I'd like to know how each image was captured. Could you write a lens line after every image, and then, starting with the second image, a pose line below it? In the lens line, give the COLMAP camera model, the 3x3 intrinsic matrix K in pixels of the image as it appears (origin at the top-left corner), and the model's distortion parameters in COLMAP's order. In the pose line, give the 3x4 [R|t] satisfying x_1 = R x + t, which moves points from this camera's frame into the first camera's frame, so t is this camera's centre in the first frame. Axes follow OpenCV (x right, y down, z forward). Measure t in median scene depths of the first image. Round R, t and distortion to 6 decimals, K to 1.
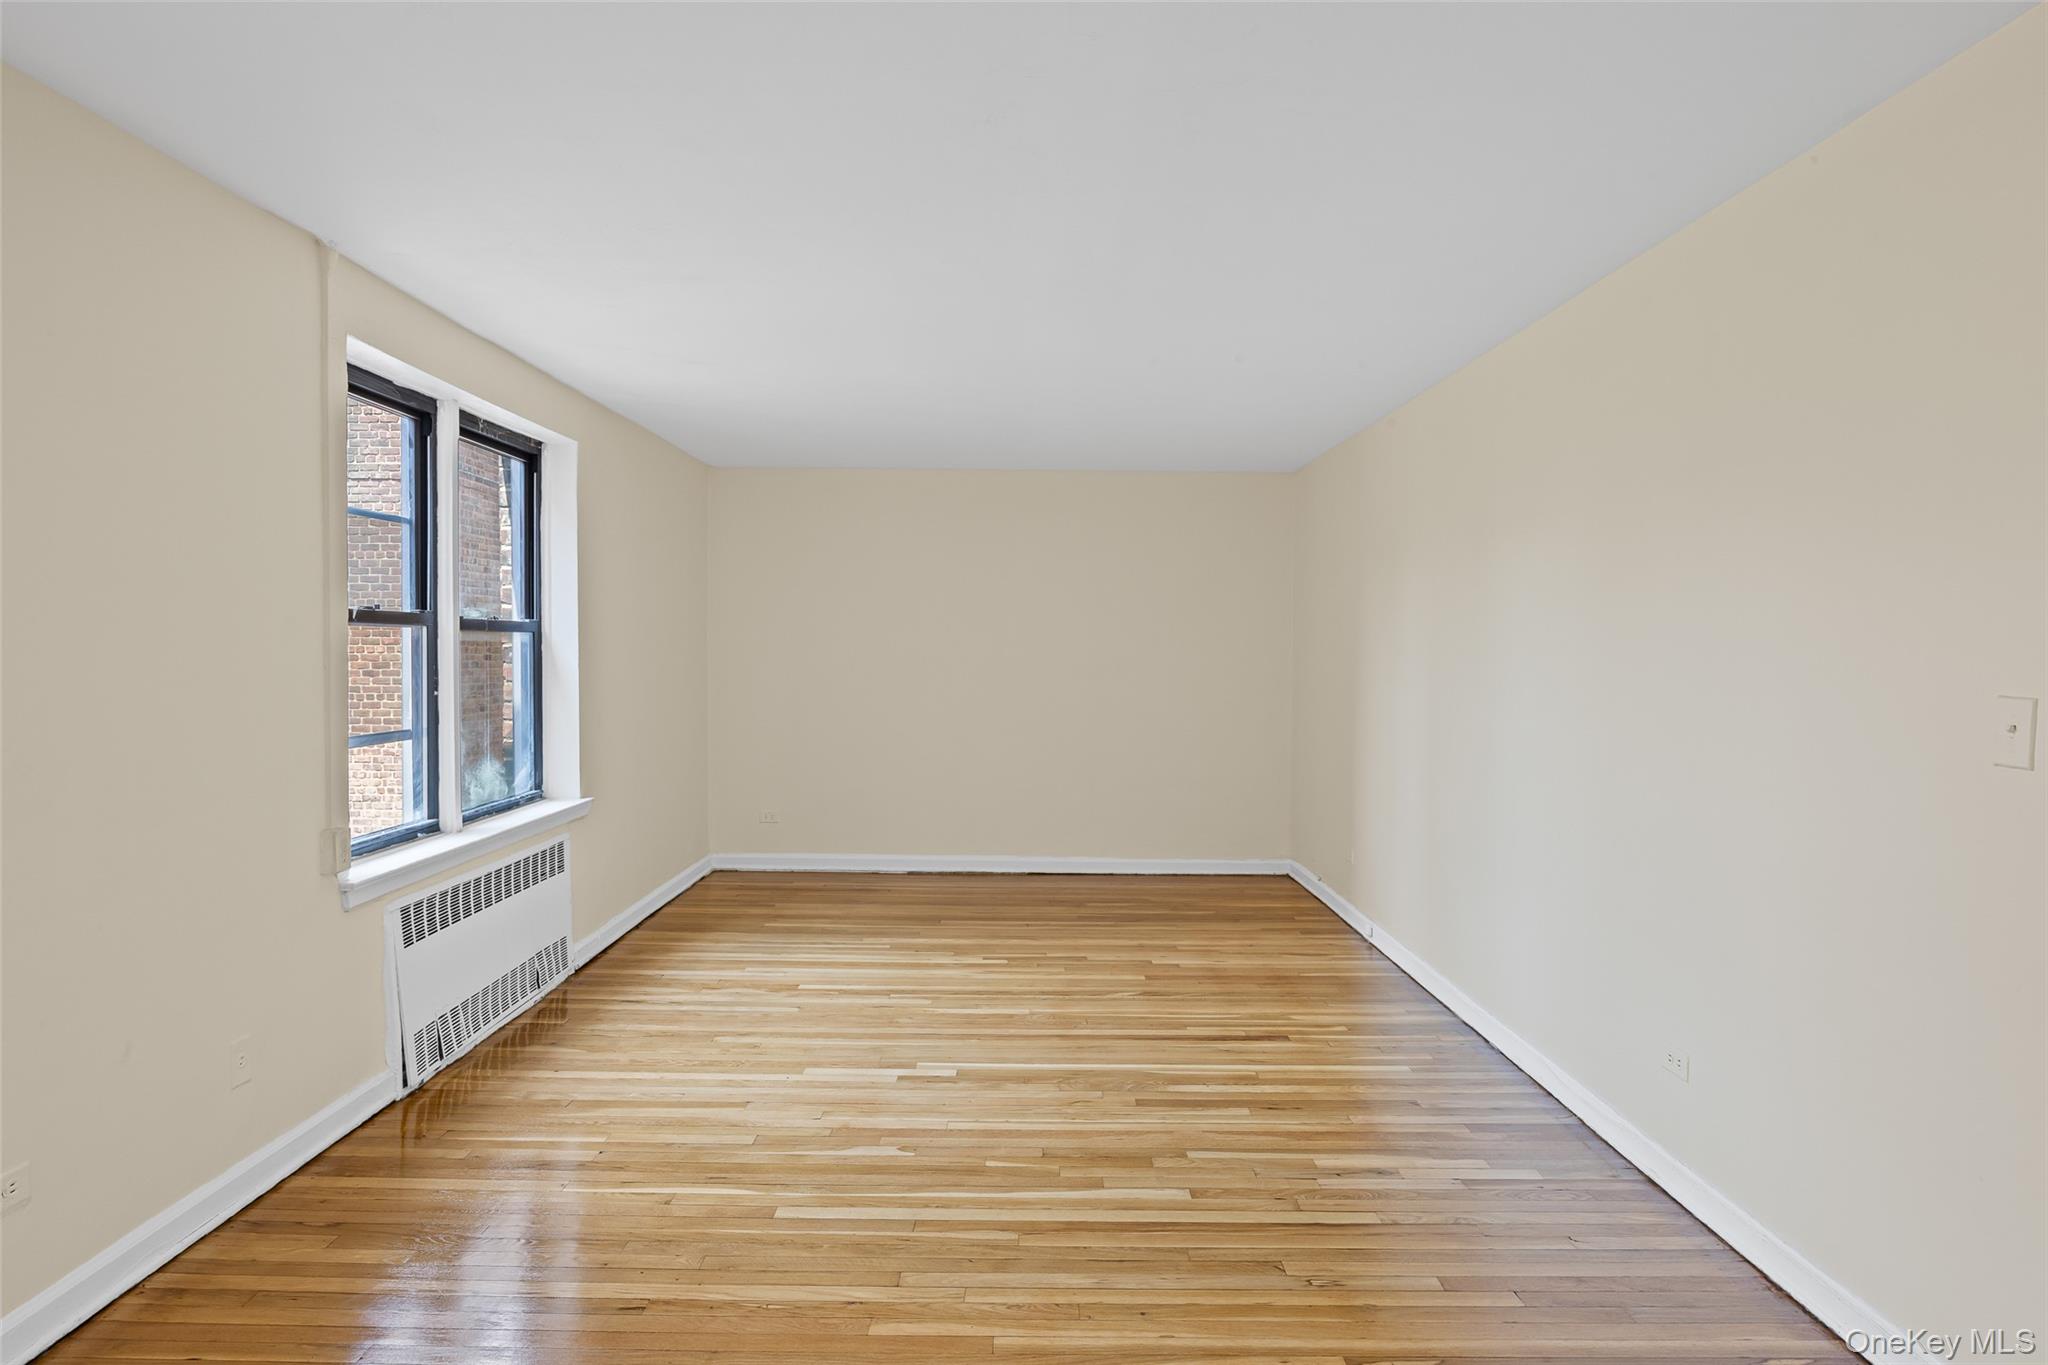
lens RADIAL K [[1129.6, 0, 1026.3], [0, 1129.6, 671.7], [0, 0, 1]] dist [-0.002980, 0.000354]
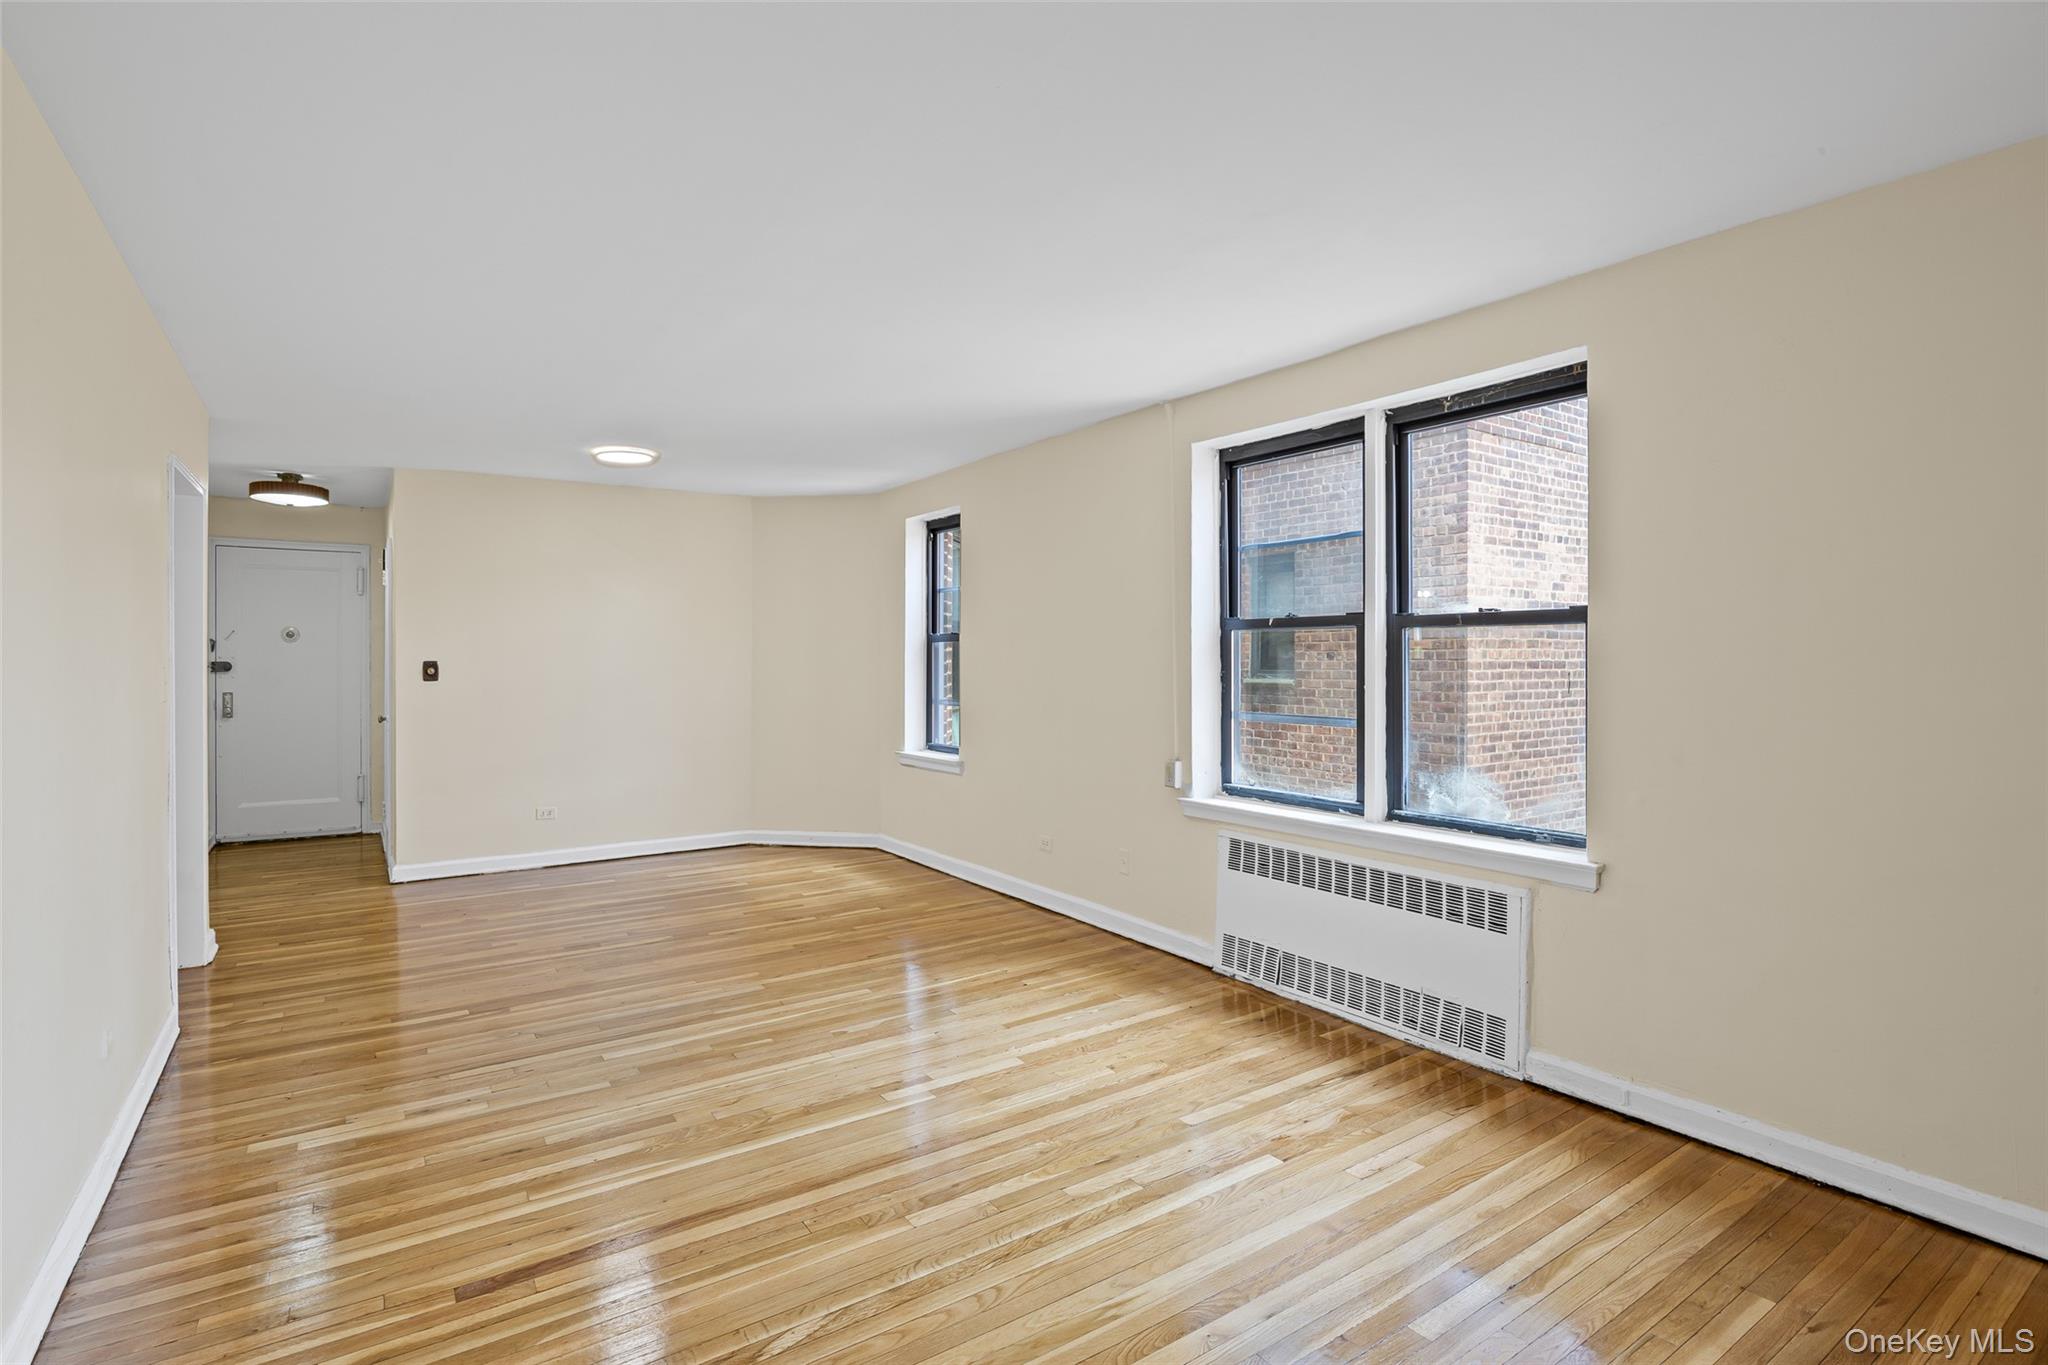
lens RADIAL K [[990.5, 0, 1024.8], [0, 990.5, 662.3], [0, 0, 1]] dist [-0.014488, 0.000488]
pose [[-0.827765, 0.001510, -0.561073, 0.308849], [-0.012473, 0.999700, 0.021092, -0.023747], [0.560937, 0.024458, -0.827497, 1.788328]]
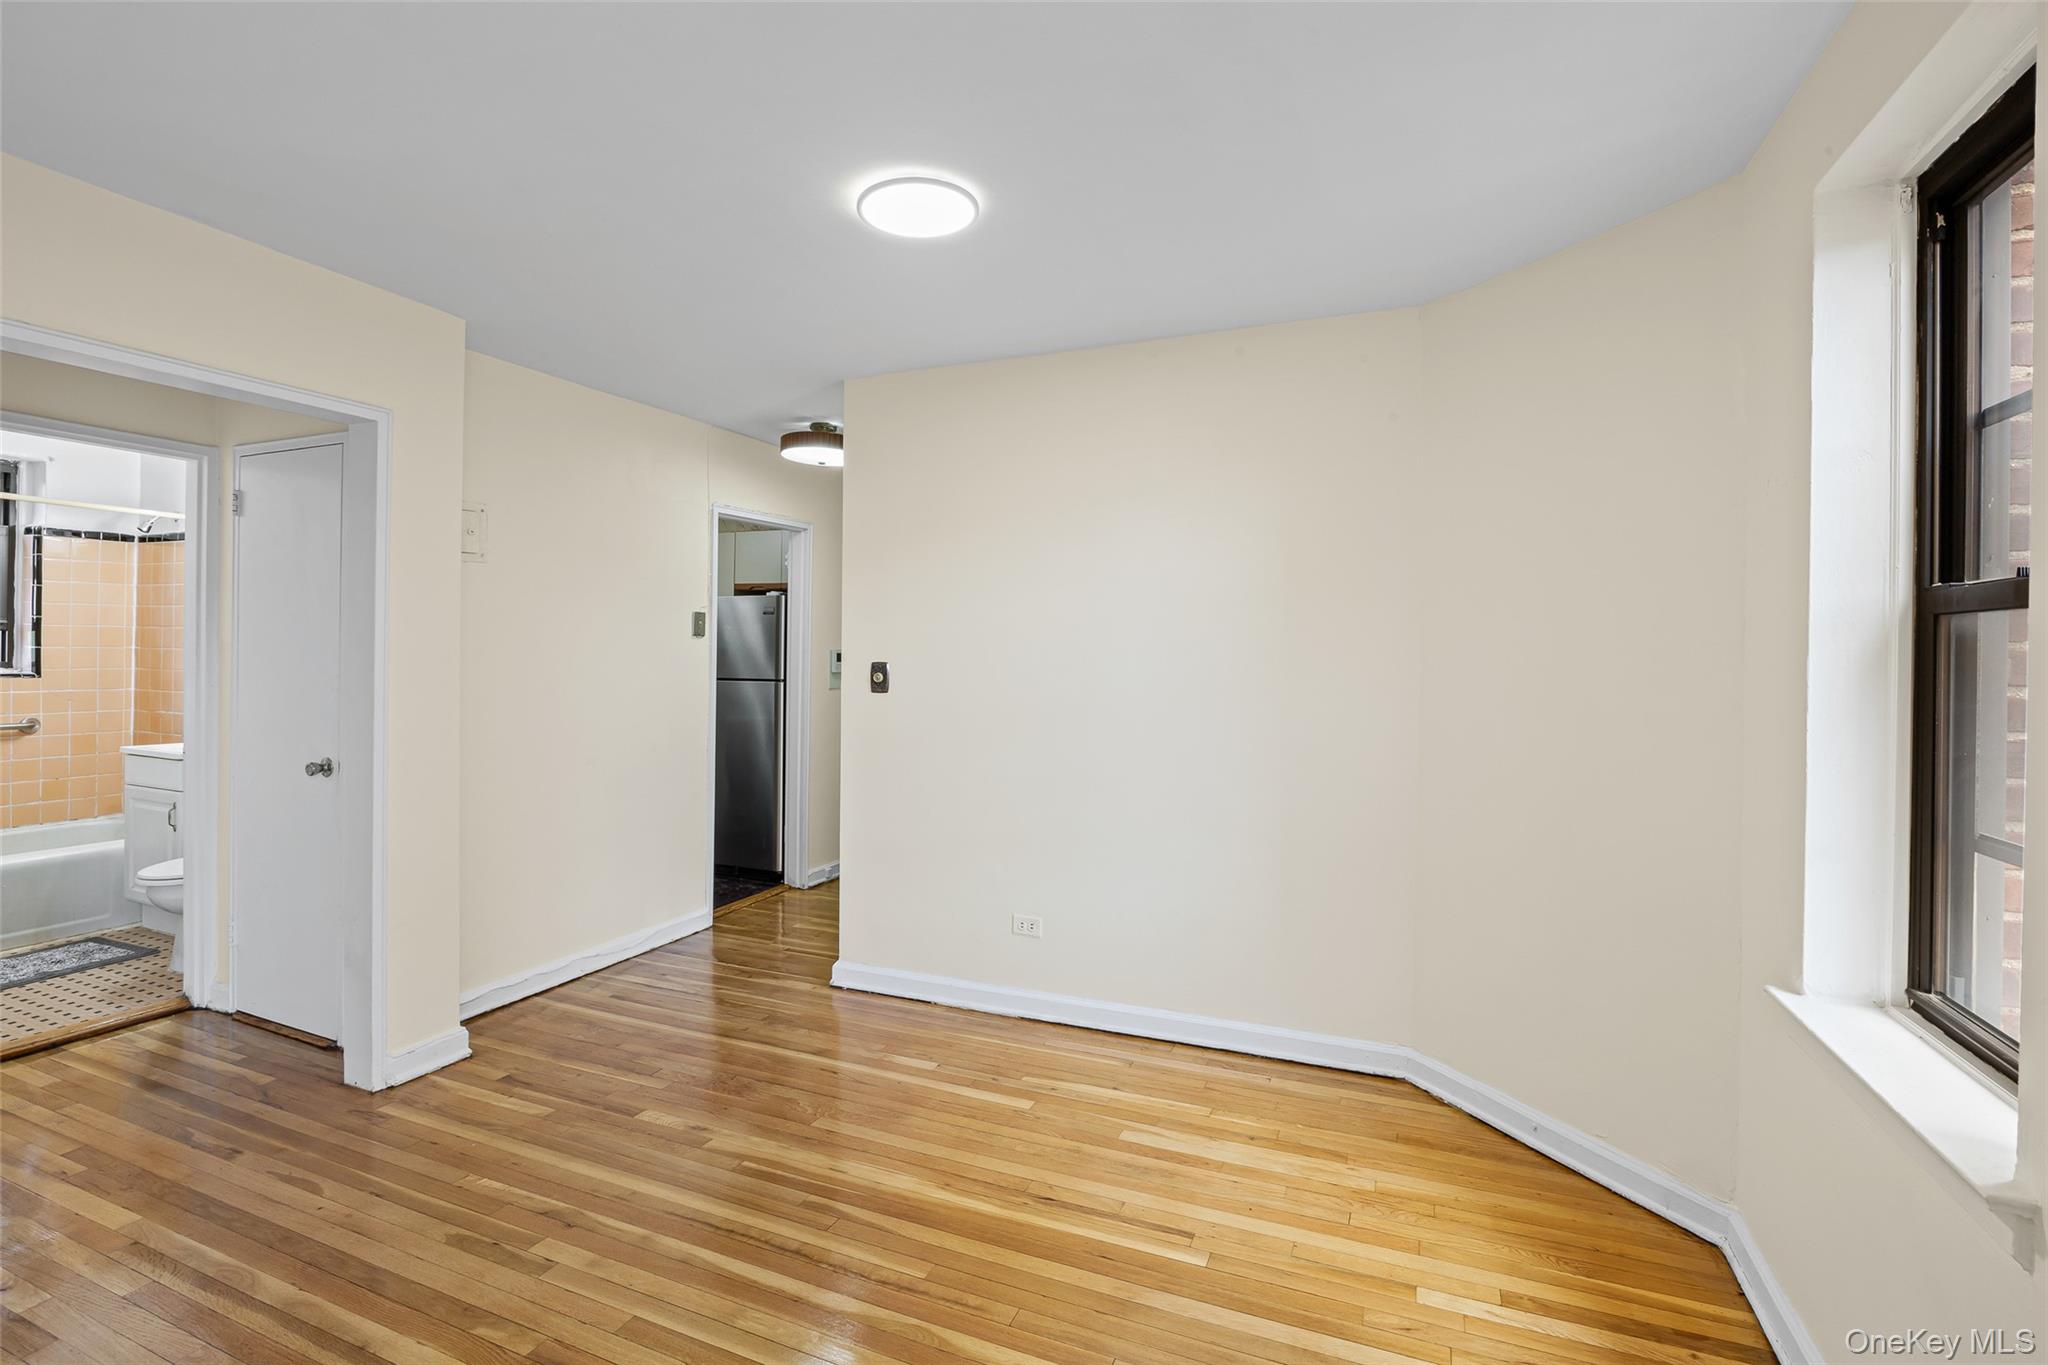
lens RADIAL K [[953.6, 0, 1018.4], [0, 953.6, 655.6], [0, 0, 1]] dist [-0.013771, -0.000071]
pose [[-0.920387, -0.011955, 0.390826, -0.349639], [-0.004754, 0.999801, 0.019388, -0.006814], [-0.390980, 0.015987, -0.920260, 0.768072]]
